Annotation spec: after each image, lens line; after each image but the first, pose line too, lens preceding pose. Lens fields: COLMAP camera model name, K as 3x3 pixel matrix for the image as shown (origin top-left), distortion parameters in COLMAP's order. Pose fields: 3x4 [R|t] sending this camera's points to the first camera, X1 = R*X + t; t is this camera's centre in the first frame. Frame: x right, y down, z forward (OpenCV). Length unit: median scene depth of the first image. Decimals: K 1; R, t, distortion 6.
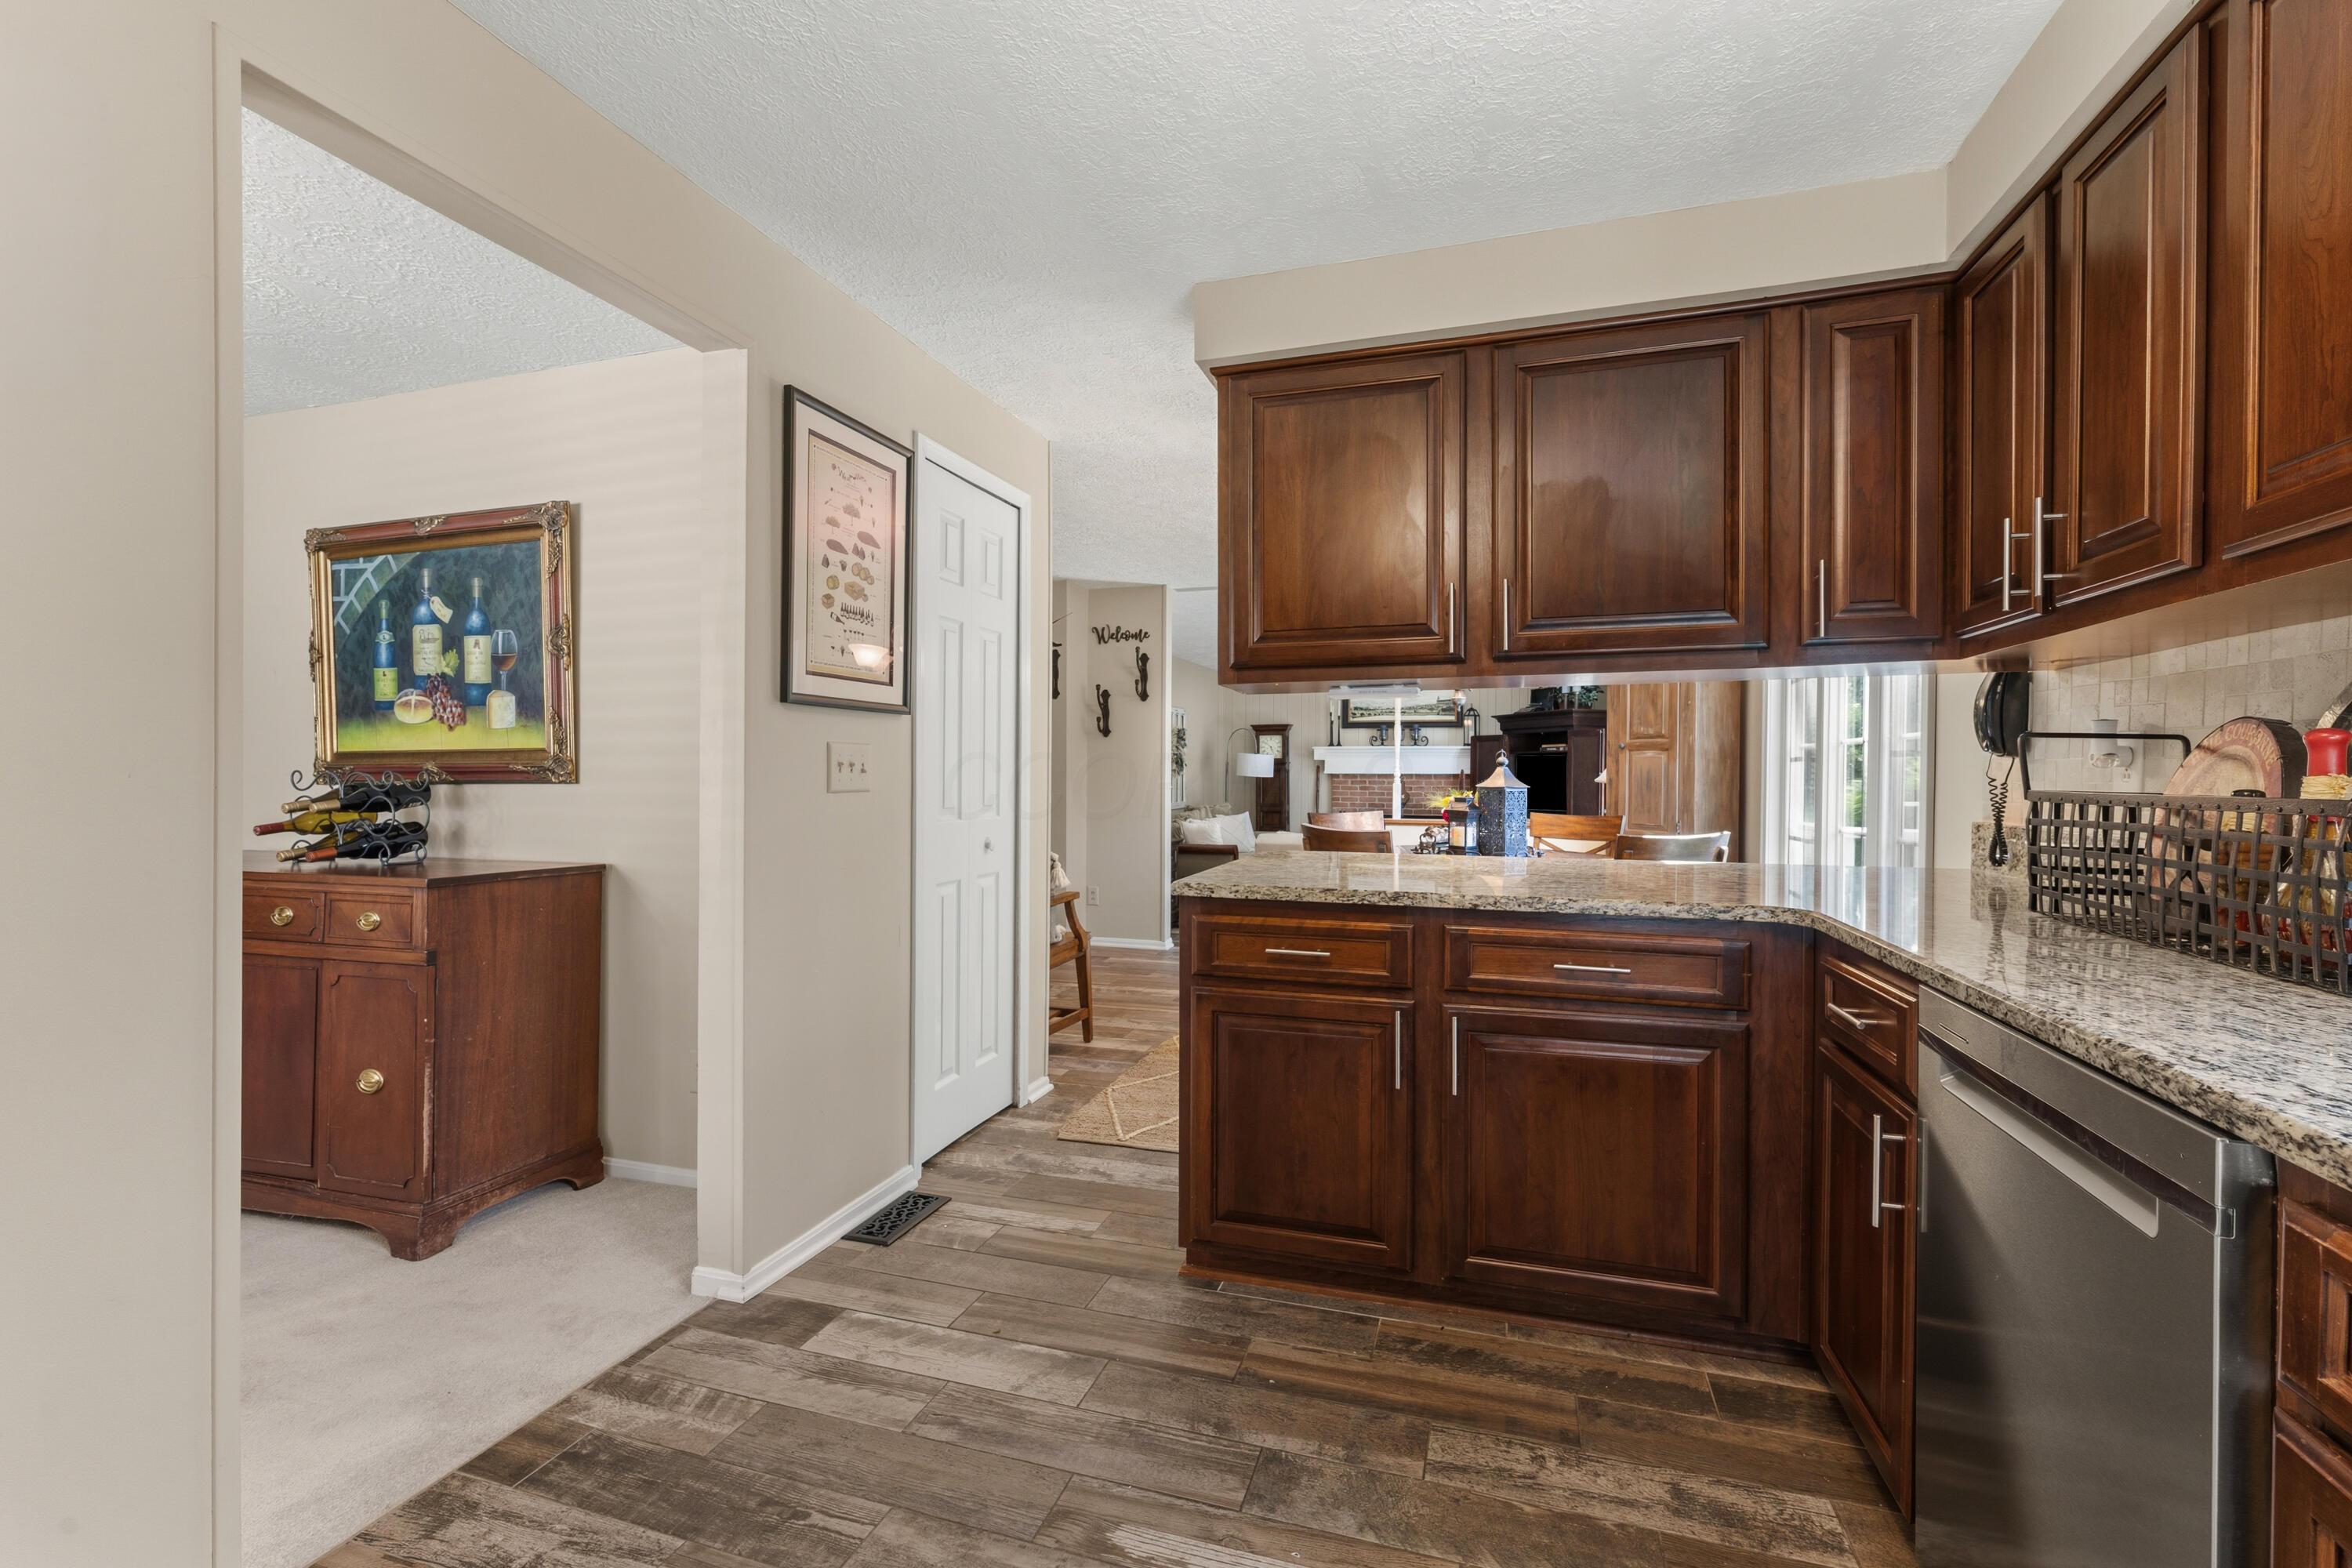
lens RADIAL K [[1006.1, 0, 1194.0], [0, 1006.1, 759.1], [0, 0, 1]] dist [0.003308, -0.003868]
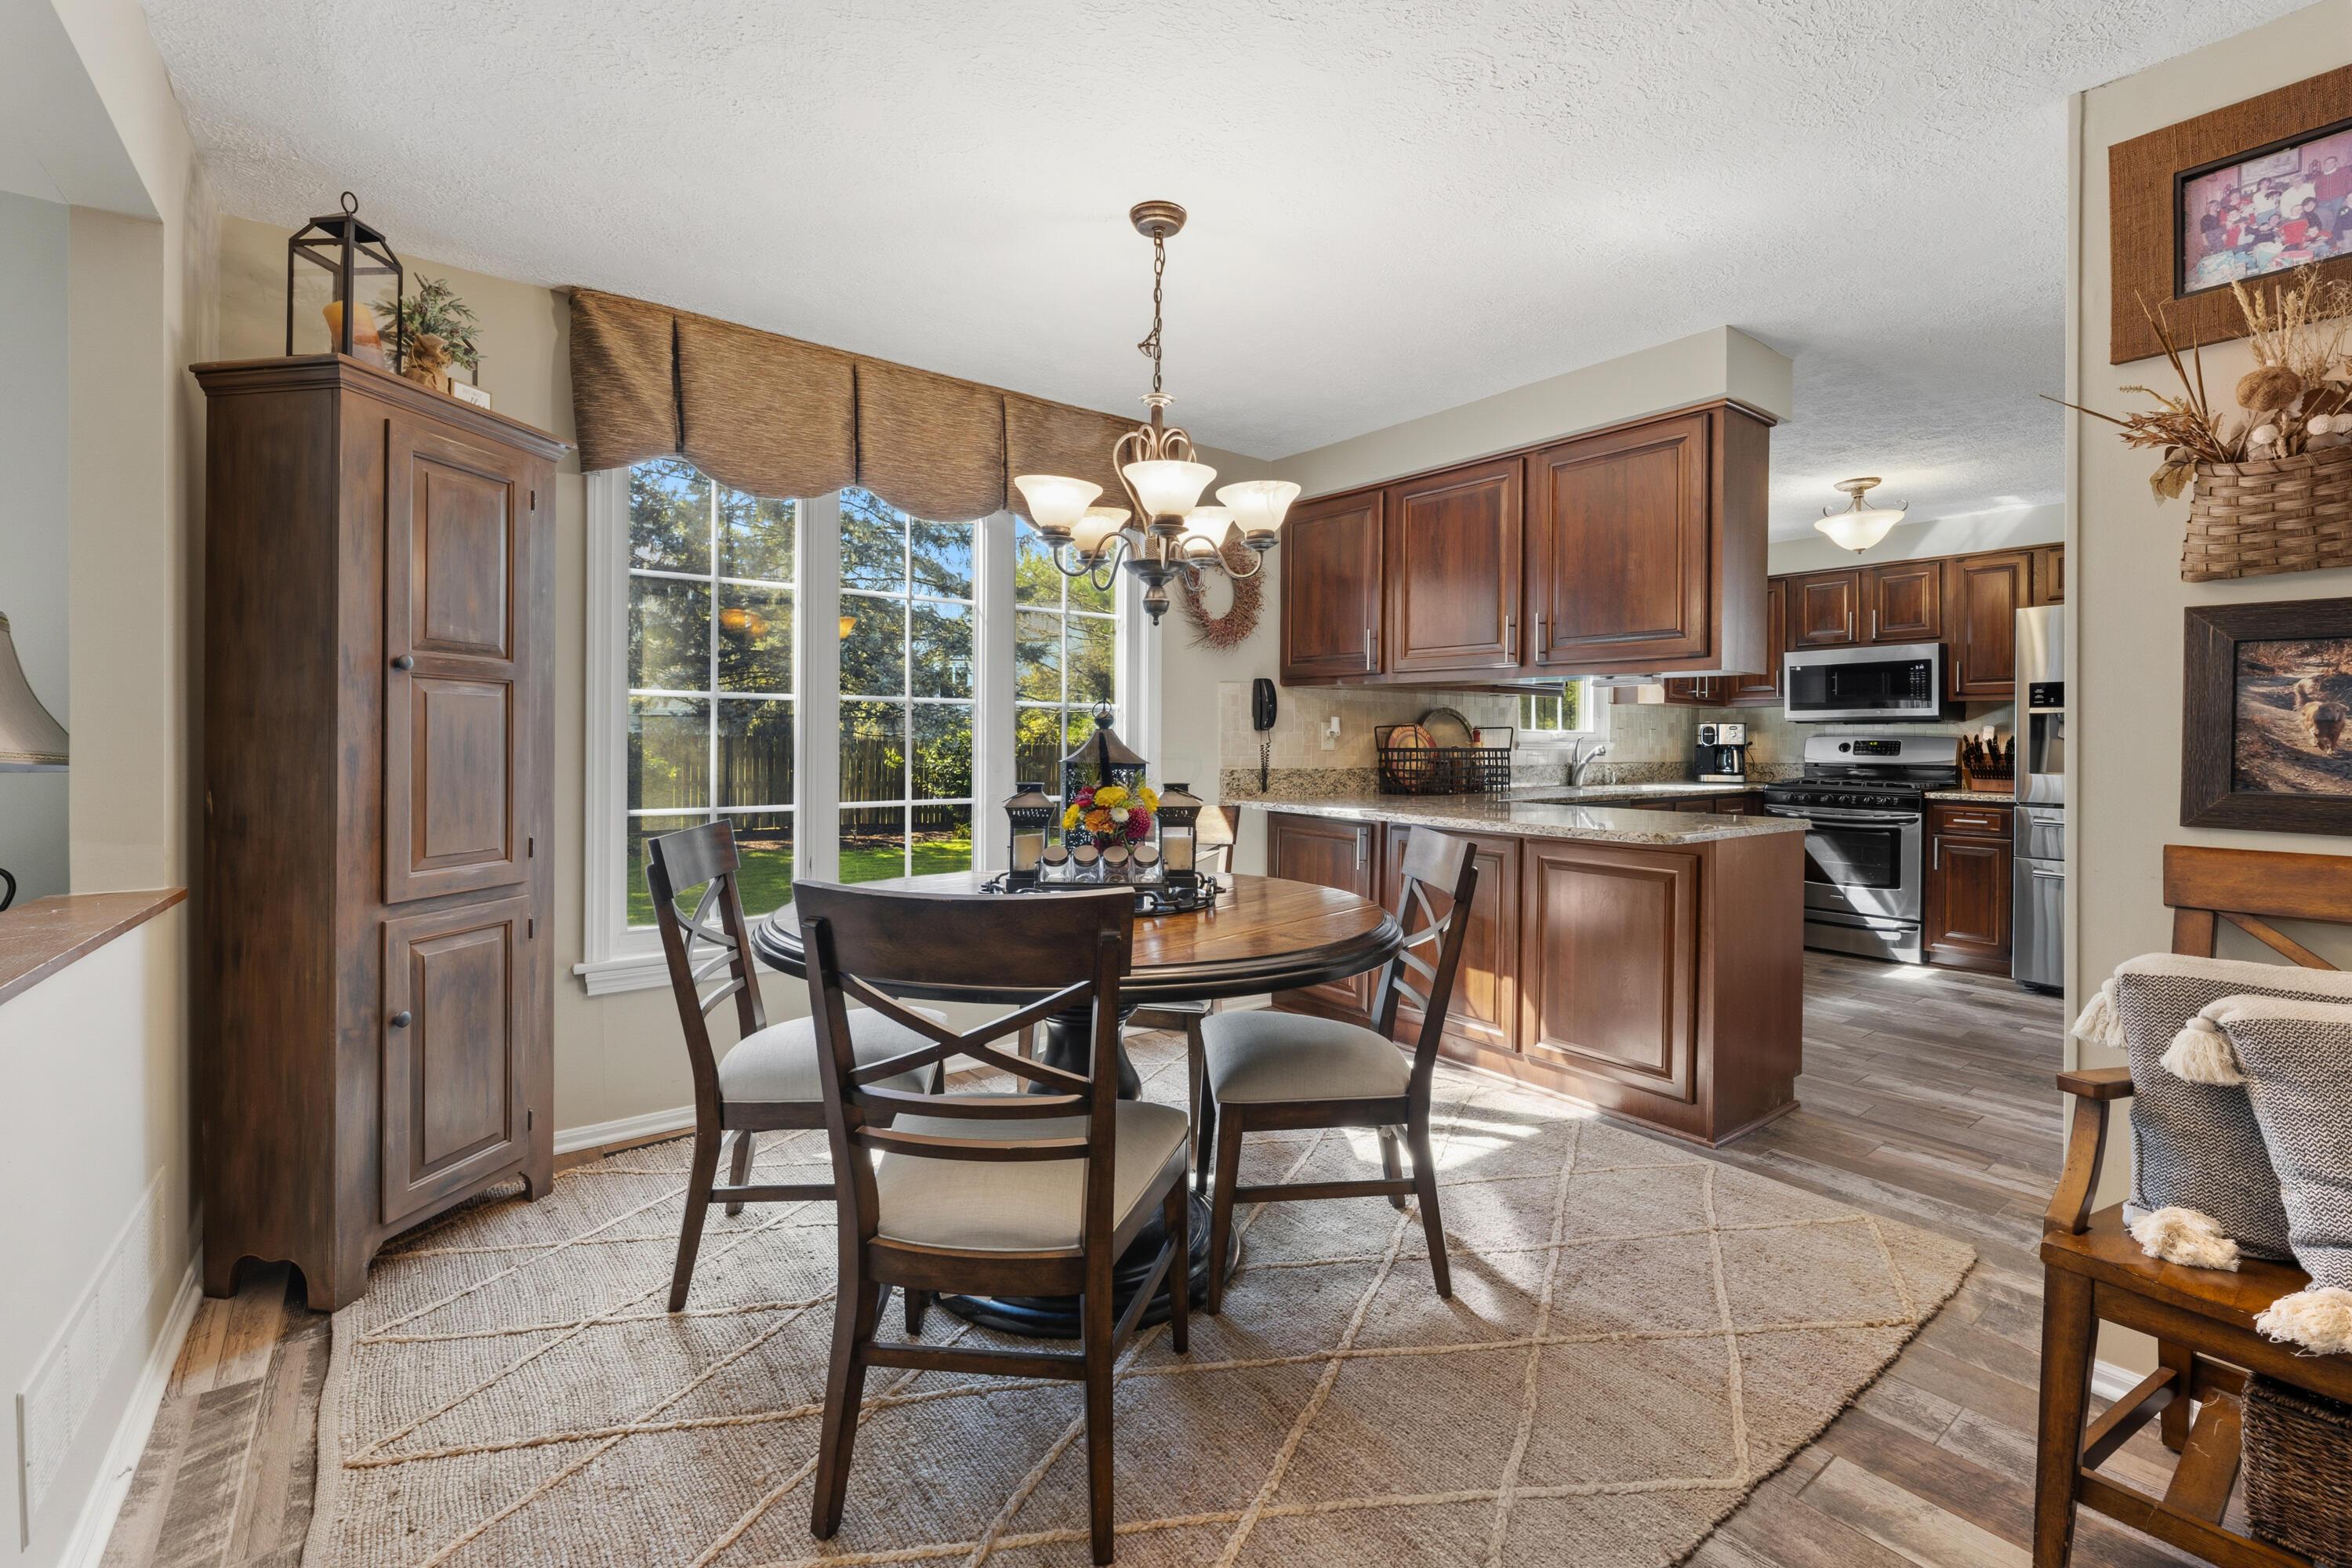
lens RADIAL K [[1006.1, 0, 1200.7], [0, 1006.1, 740.4], [0, 0, 1]] dist [0.003308, -0.003868]
pose [[-0.824039, -0.005372, 0.566508, -0.131096], [-0.014703, 0.999821, -0.011906, 0.044955], [-0.566343, -0.018141, -0.823970, 2.913728]]
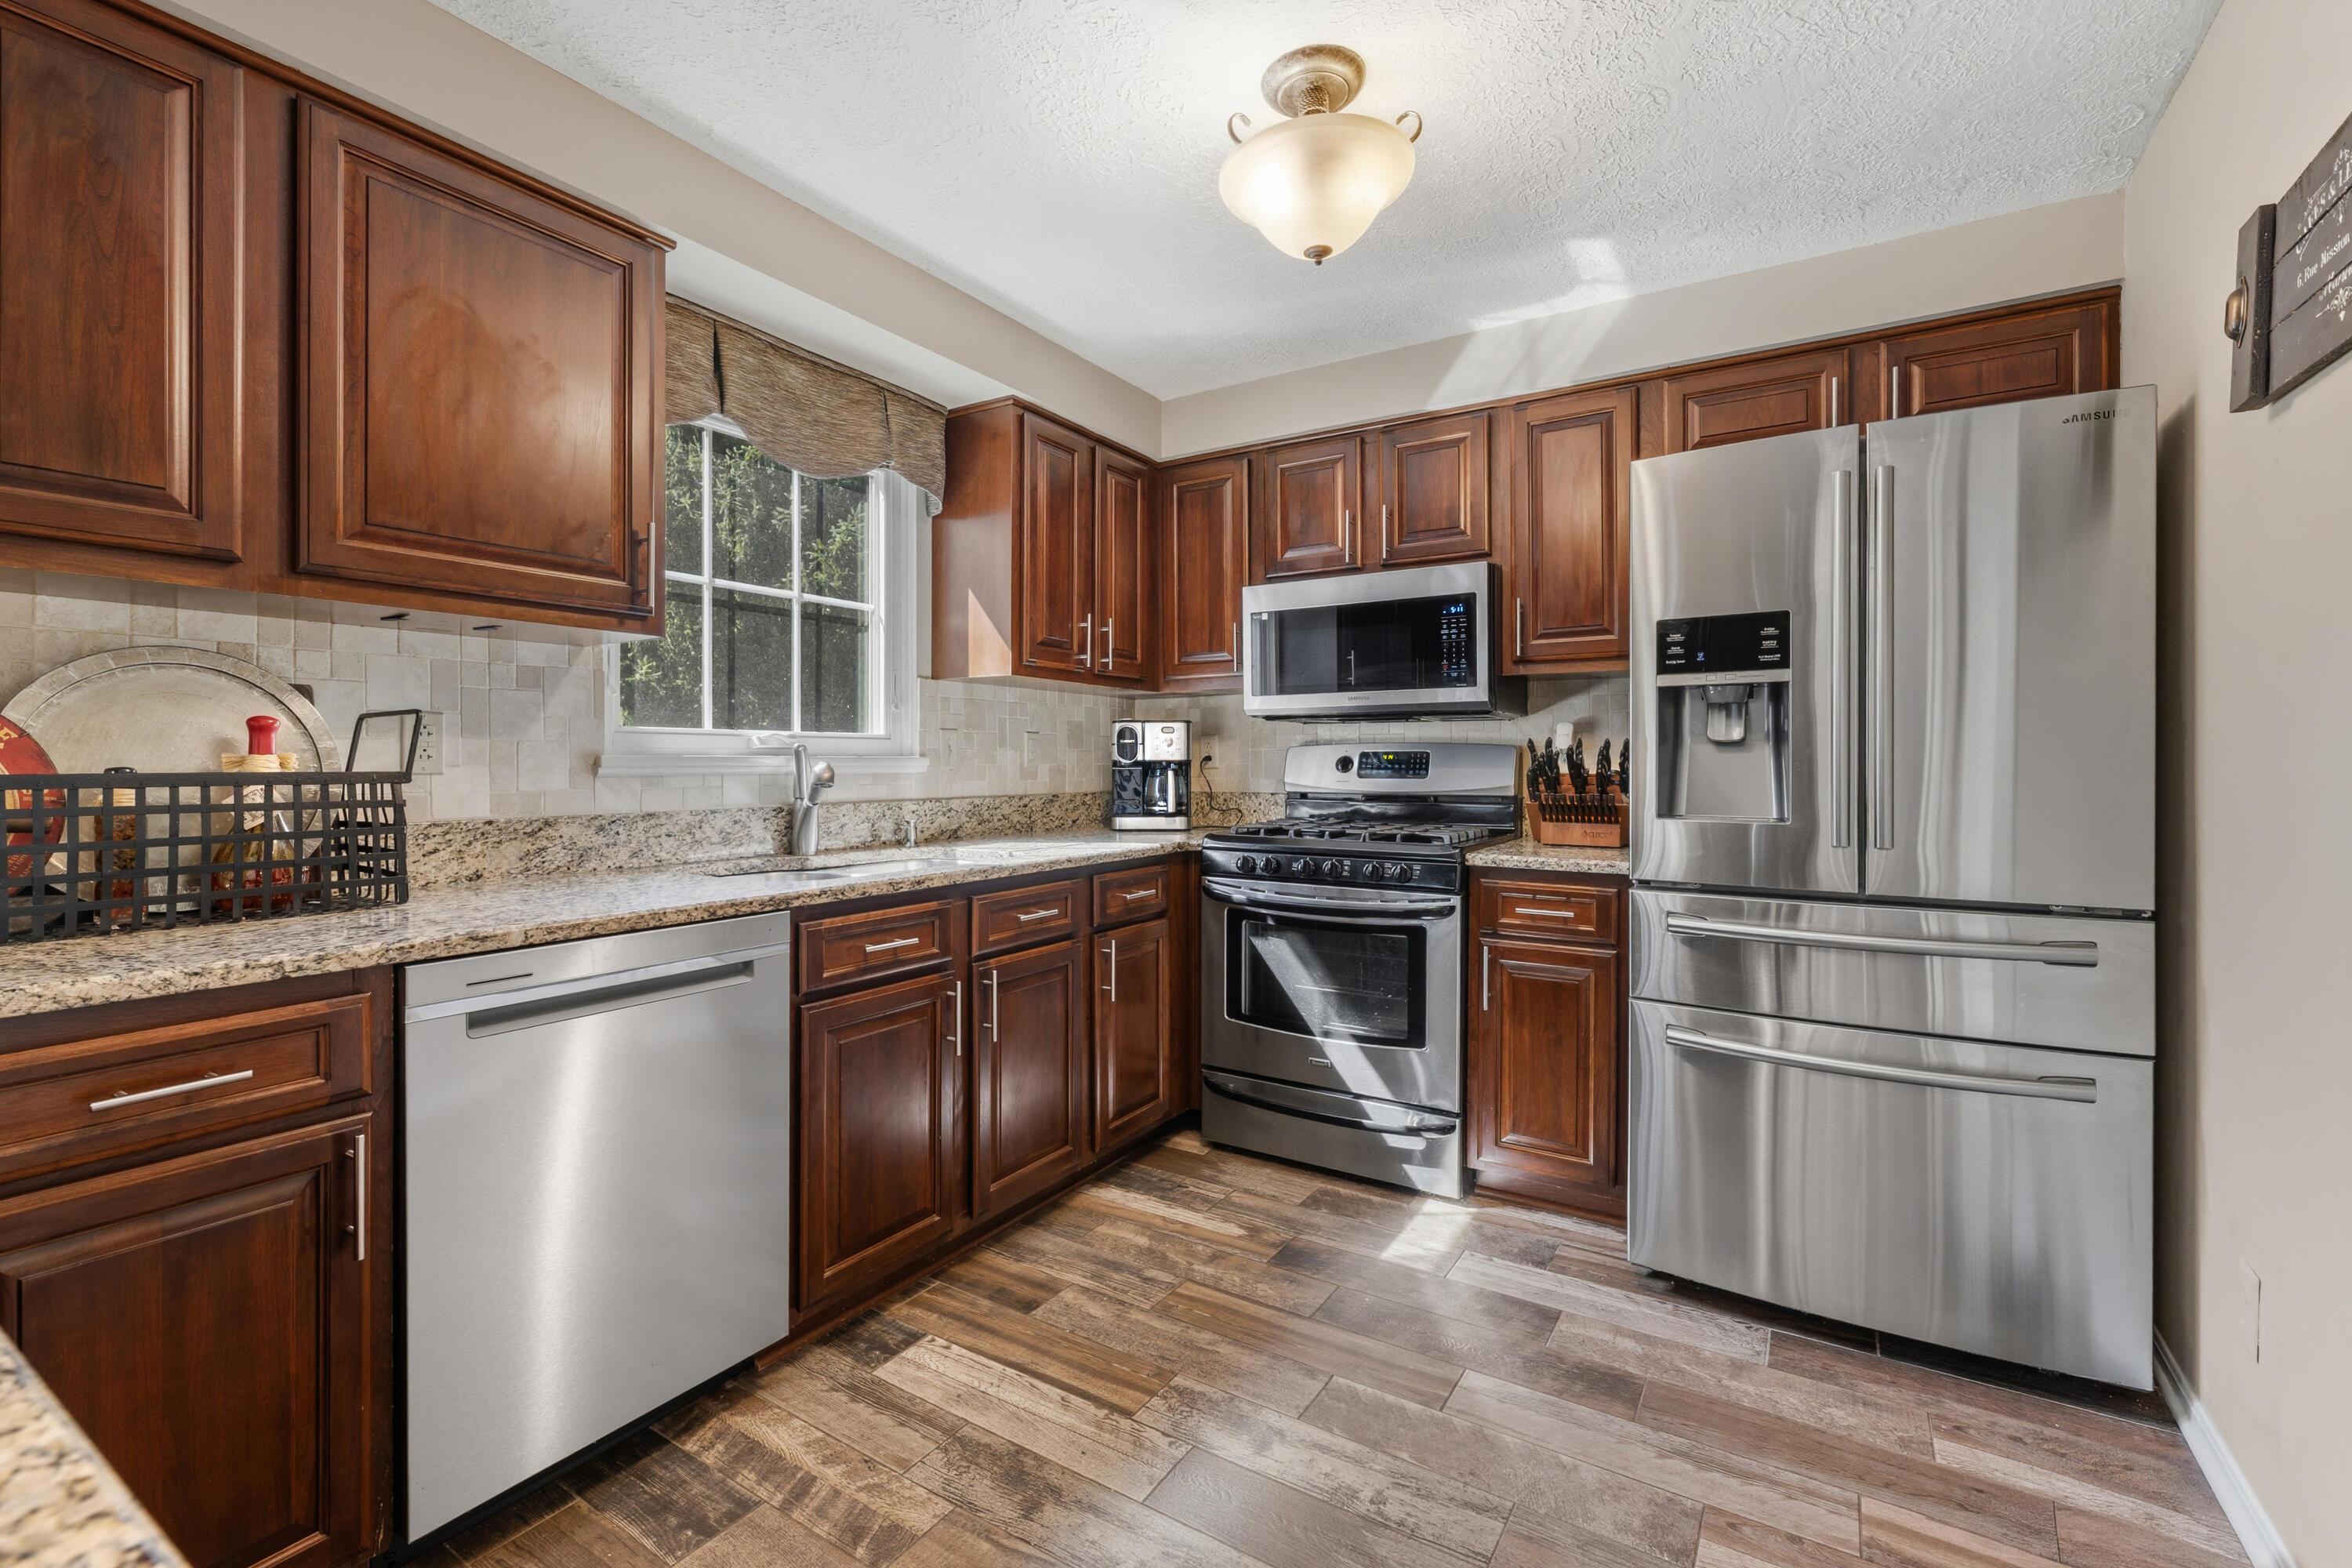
lens RADIAL K [[1006.1, 0, 1194.8], [0, 1006.1, 766.4], [0, 0, 1]] dist [0.003308, -0.003868]
pose [[-0.968045, 0.000520, 0.250775, -0.184812], [-0.002556, 0.999925, -0.011942, 0.026711], [-0.250763, -0.012201, -0.967972, 1.148781]]
